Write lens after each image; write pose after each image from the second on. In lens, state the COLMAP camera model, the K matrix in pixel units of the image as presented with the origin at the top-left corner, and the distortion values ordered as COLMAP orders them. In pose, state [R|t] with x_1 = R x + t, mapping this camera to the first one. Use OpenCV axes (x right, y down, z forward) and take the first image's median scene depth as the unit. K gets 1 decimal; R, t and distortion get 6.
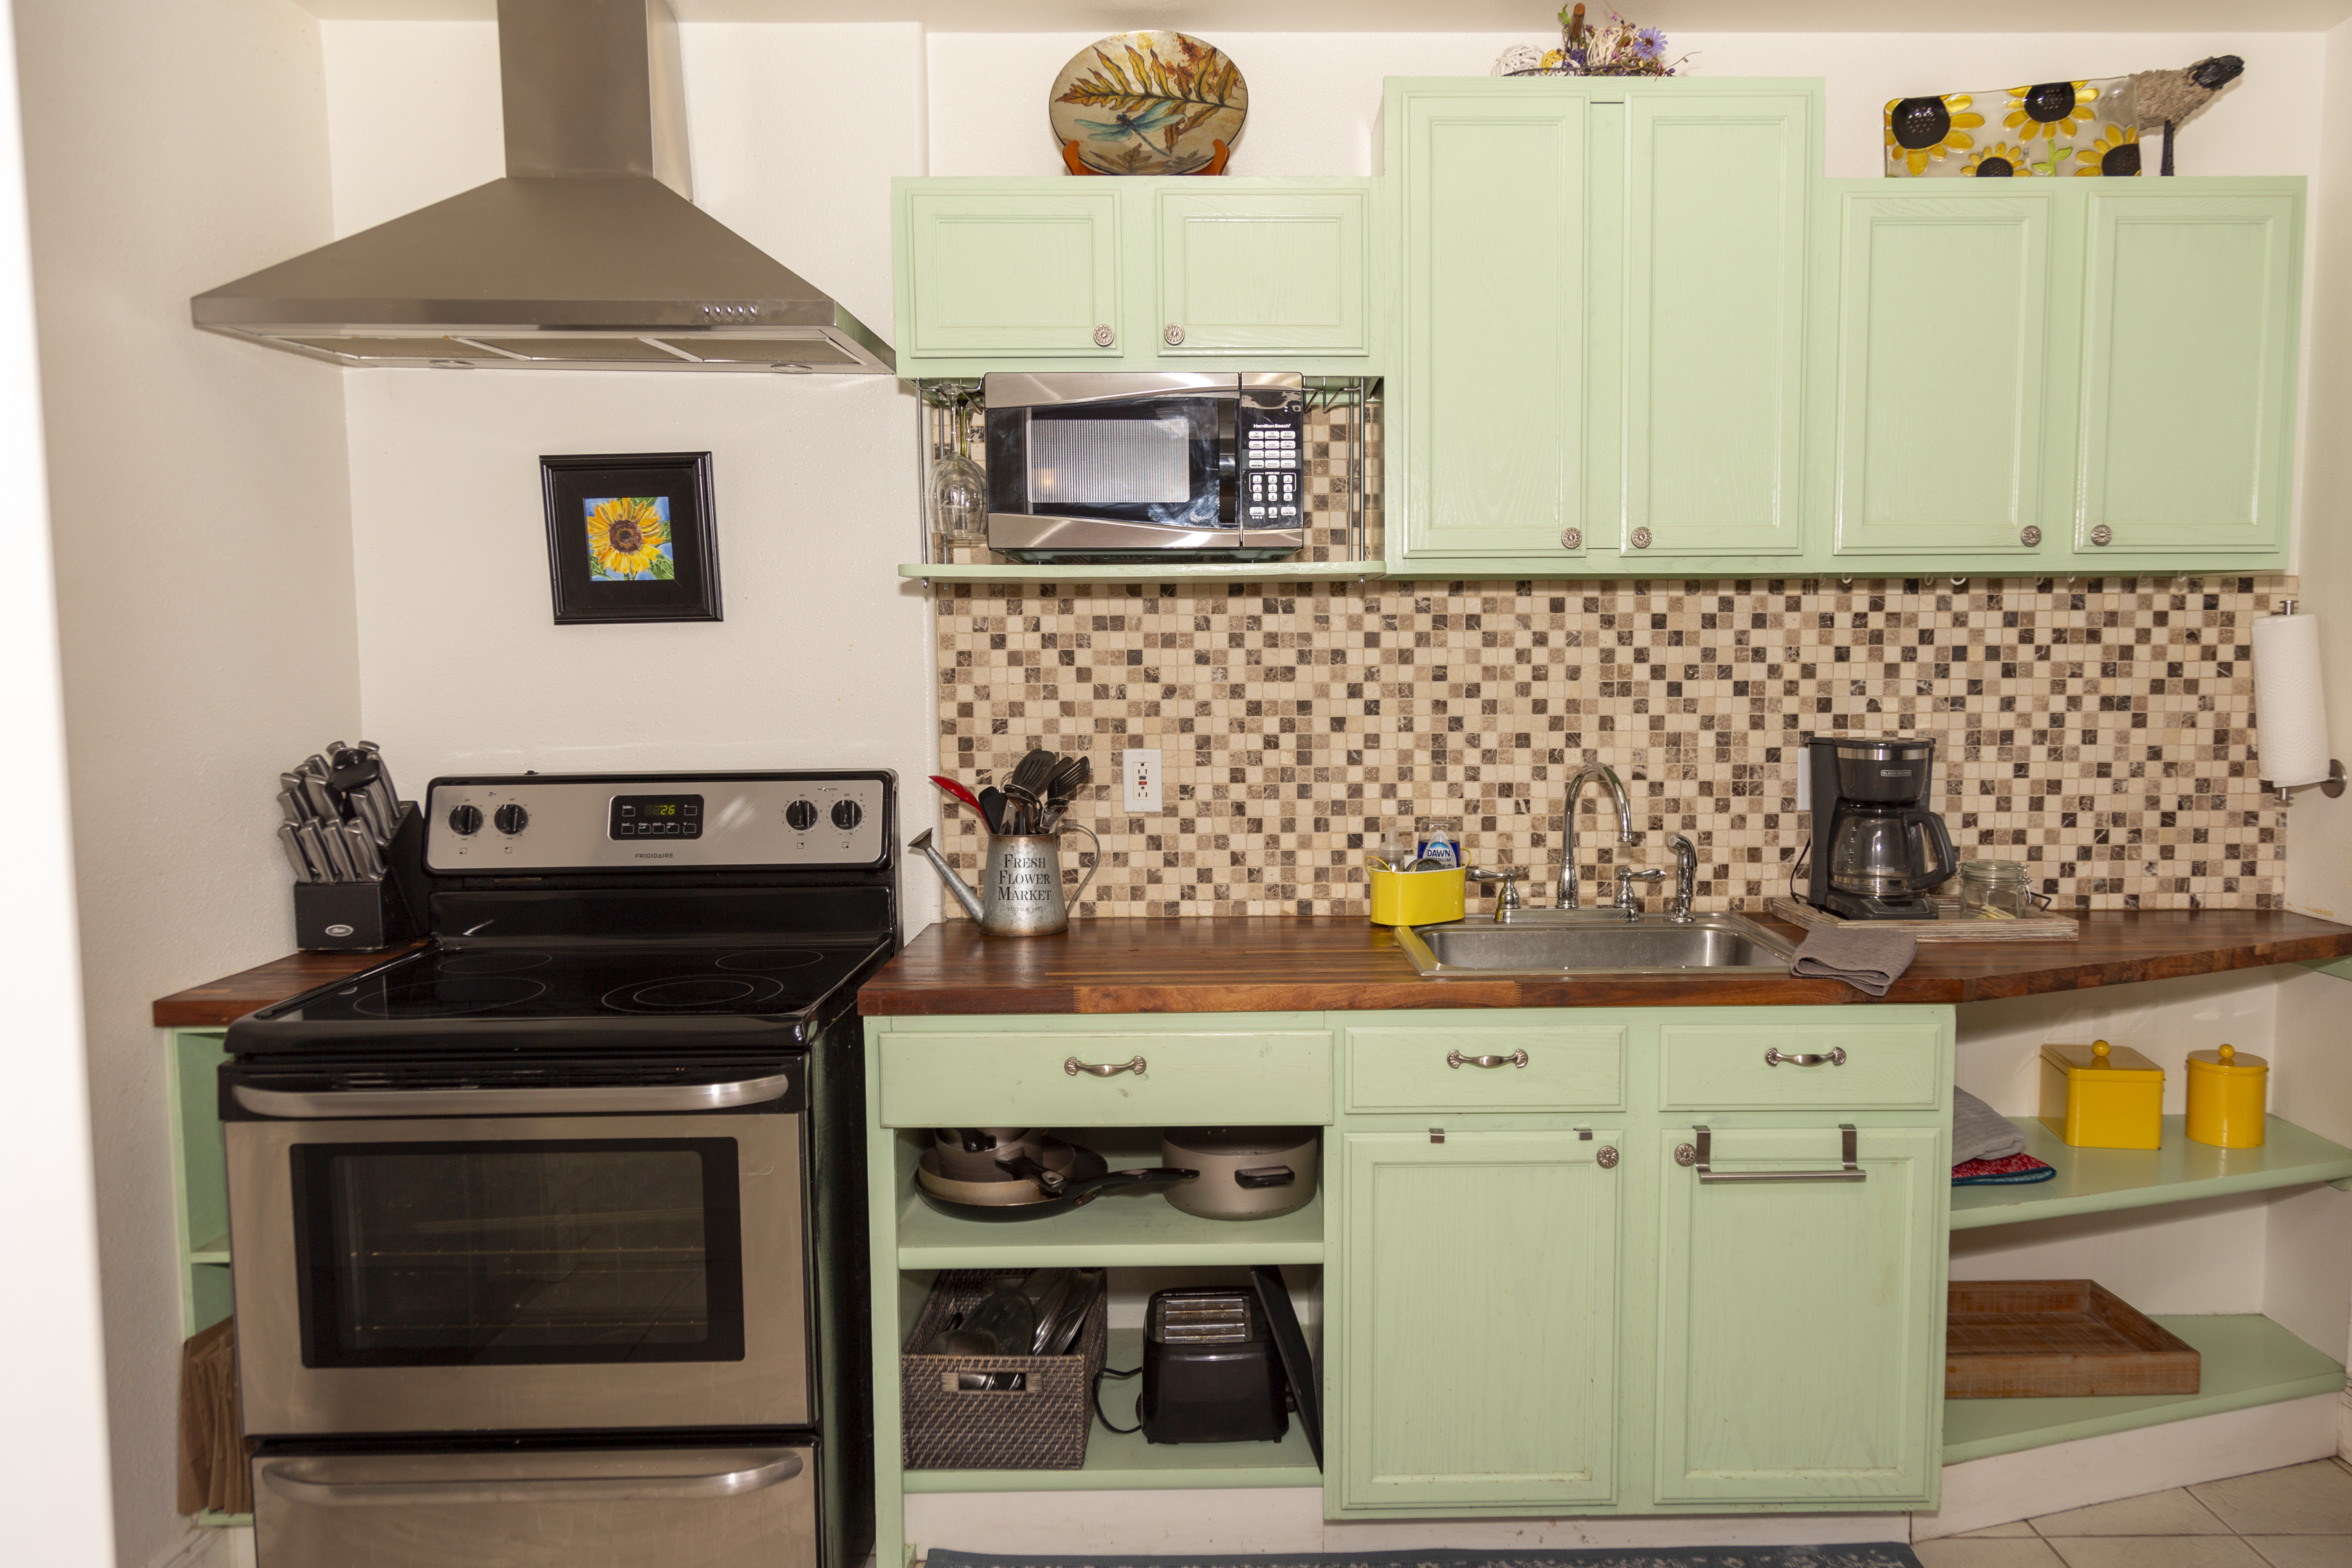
lens RADIAL K [[1656.8, 0, 1275.5], [0, 1656.8, 784.2], [0, 0, 1]] dist [0.012640, 0.000273]
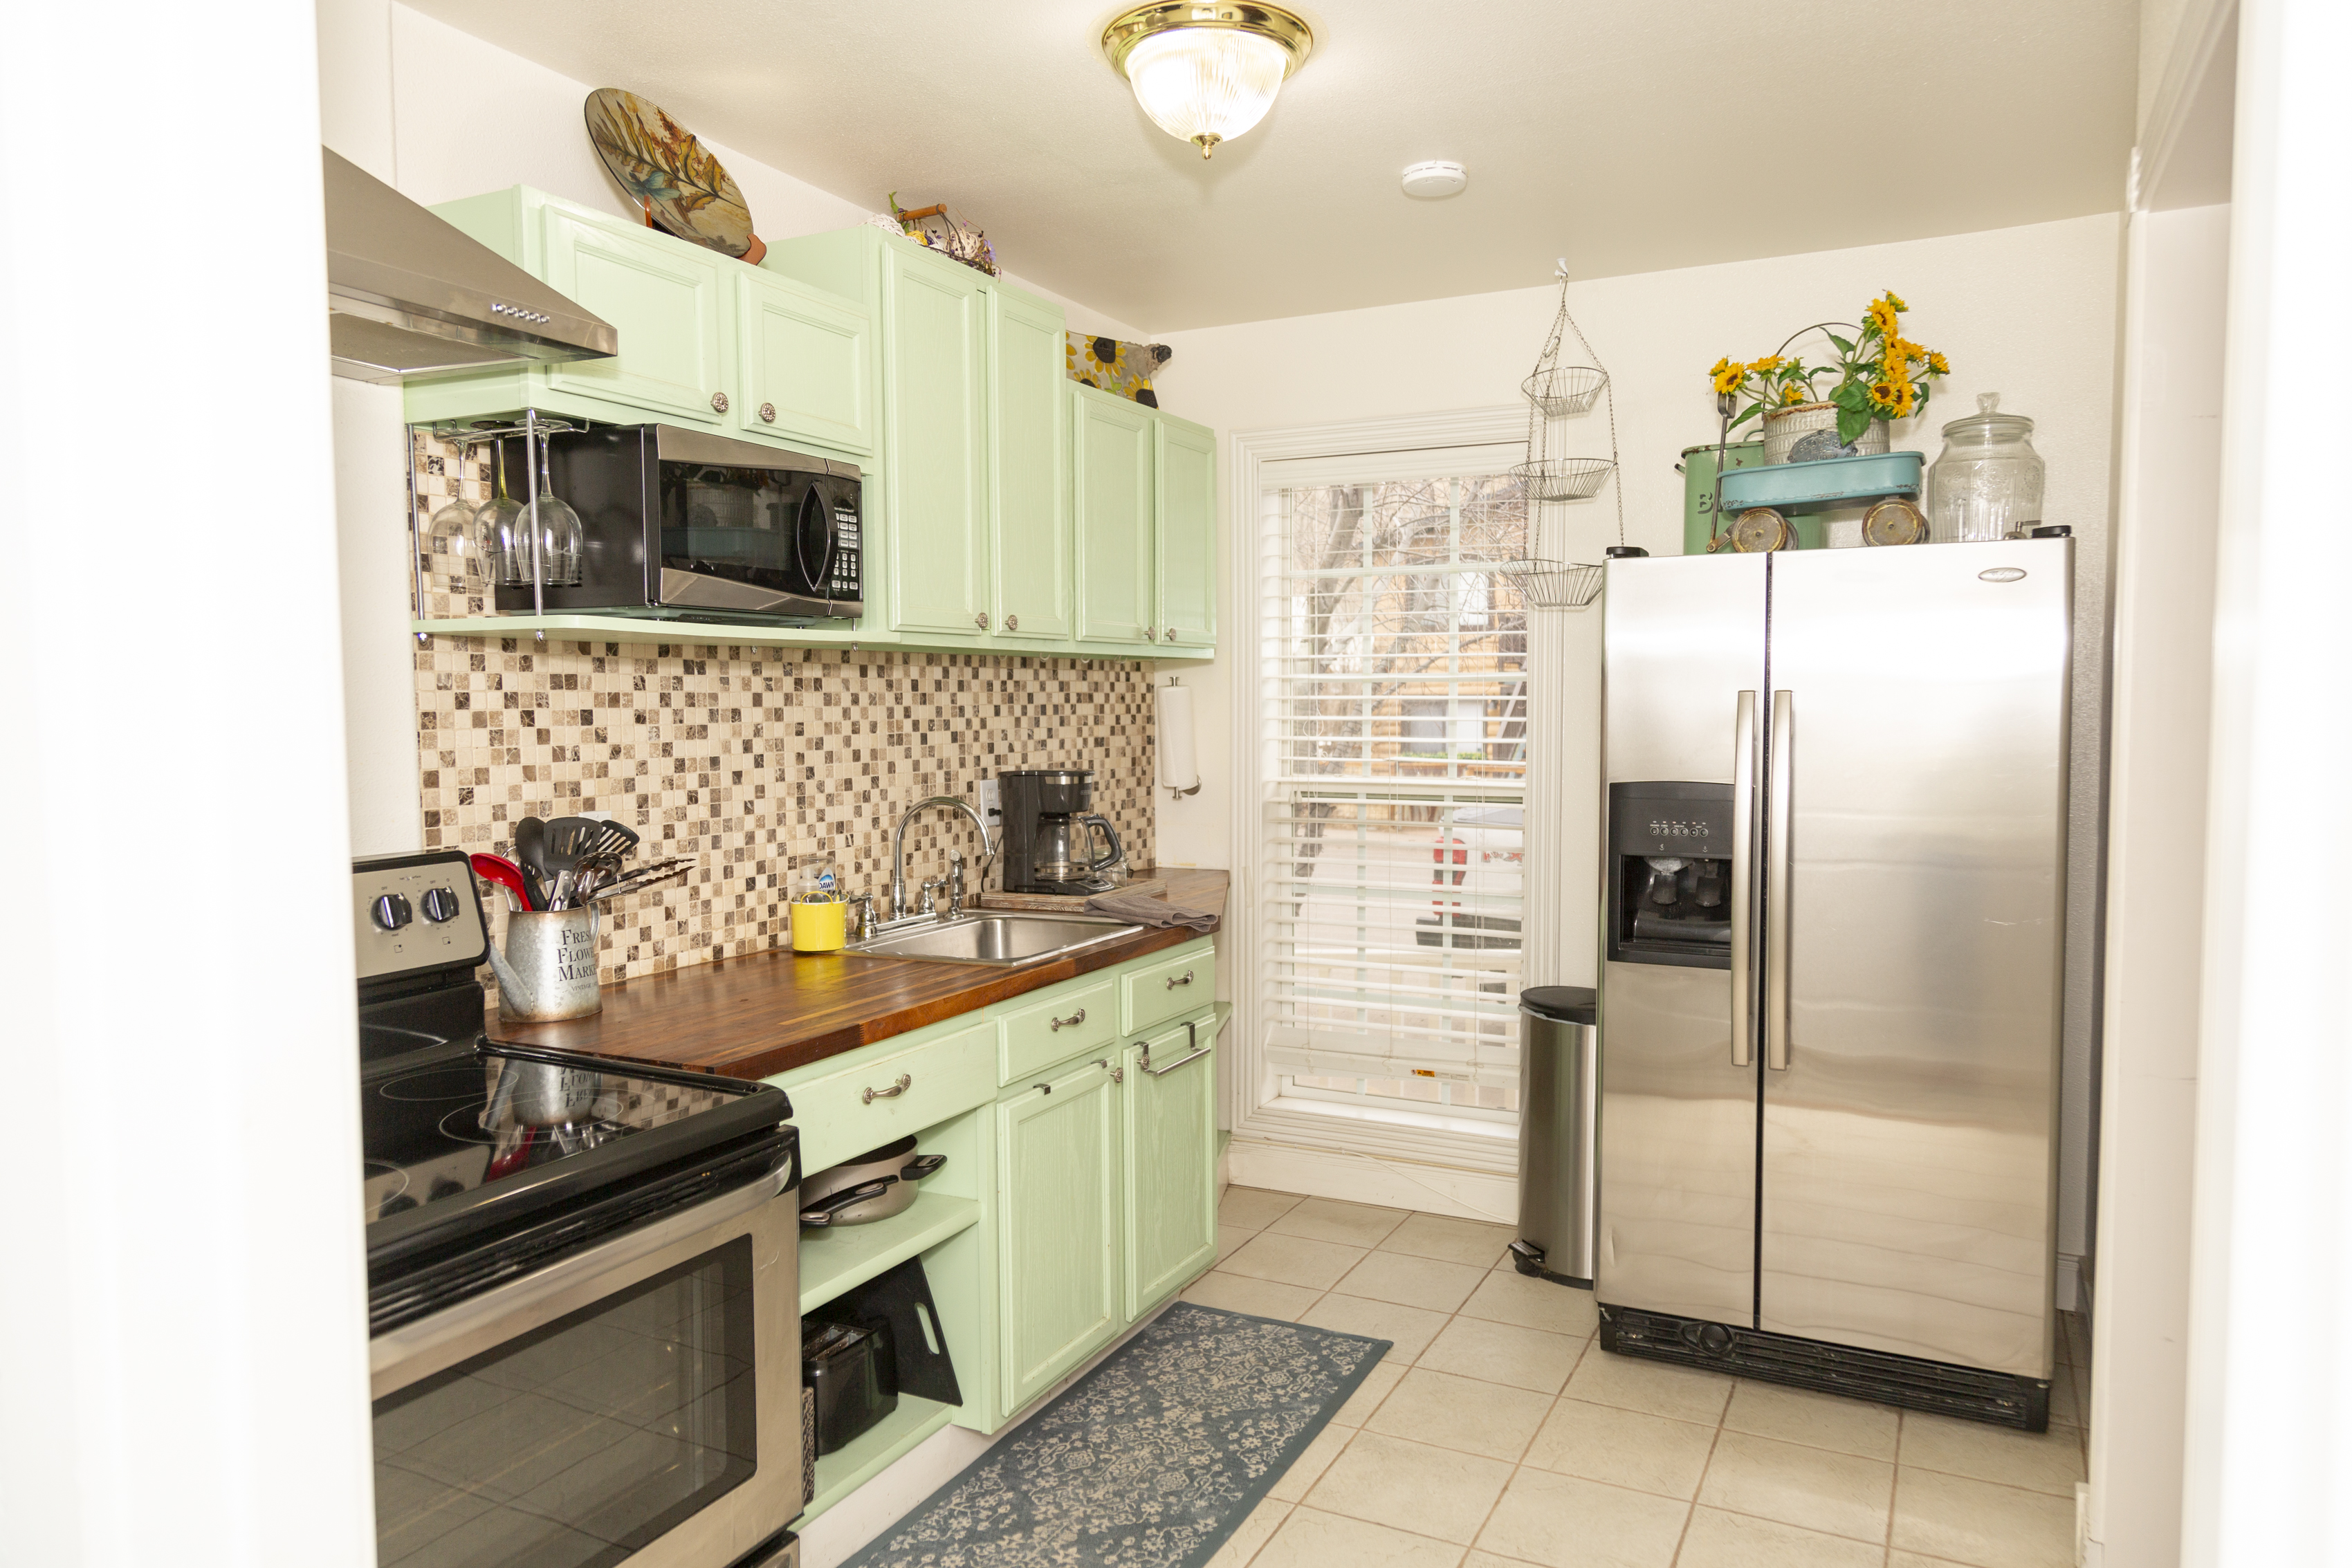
lens RADIAL K [[1543.6, 0, 1167.6], [0, 1543.6, 792.1], [0, 0, 1]] dist [0.006946, -0.006536]
pose [[0.473529, -0.051353, 0.879280, -0.715392], [0.074292, 0.997070, 0.018224, -0.024236], [-0.877639, 0.056694, 0.475957, 0.274981]]
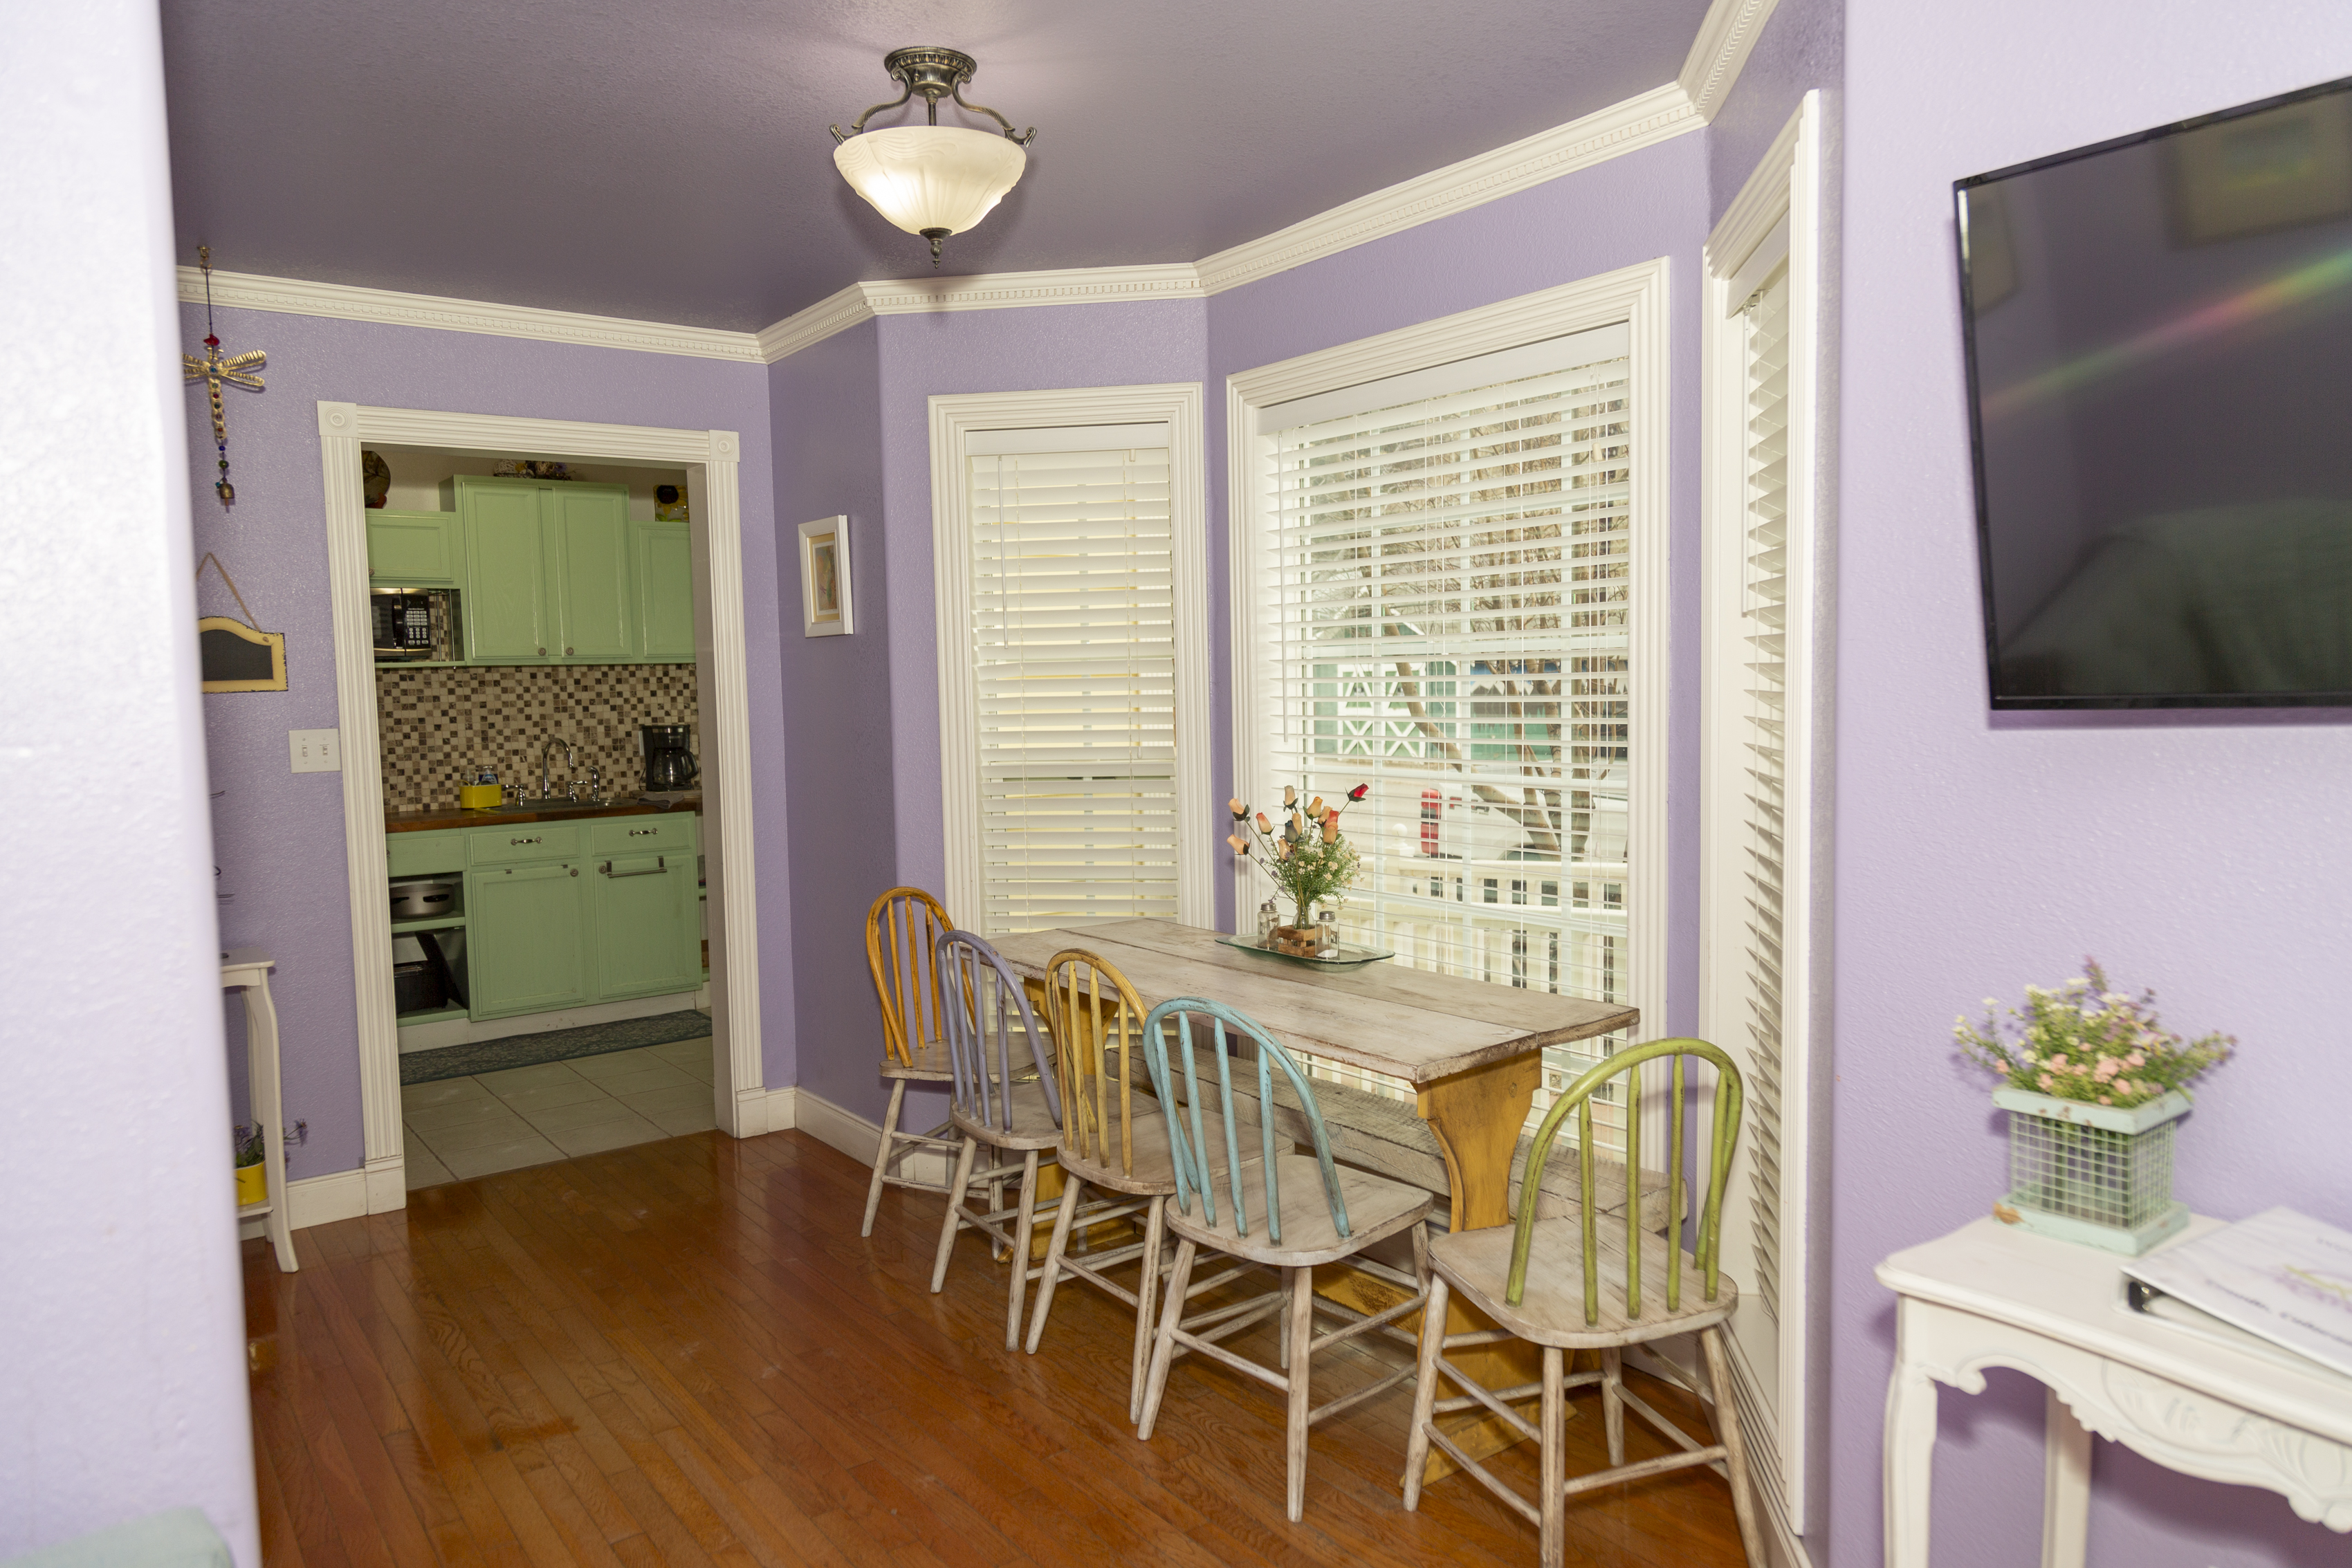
lens RADIAL K [[1543.6, 0, 1198.5], [0, 1543.6, 790.2], [0, 0, 1]] dist [0.006946, -0.006536]
pose [[0.811677, -0.056632, 0.581355, -0.366738], [0.065998, 0.997807, 0.005054, 0.112925], [-0.580366, 0.034266, 0.813635, -1.410698]]
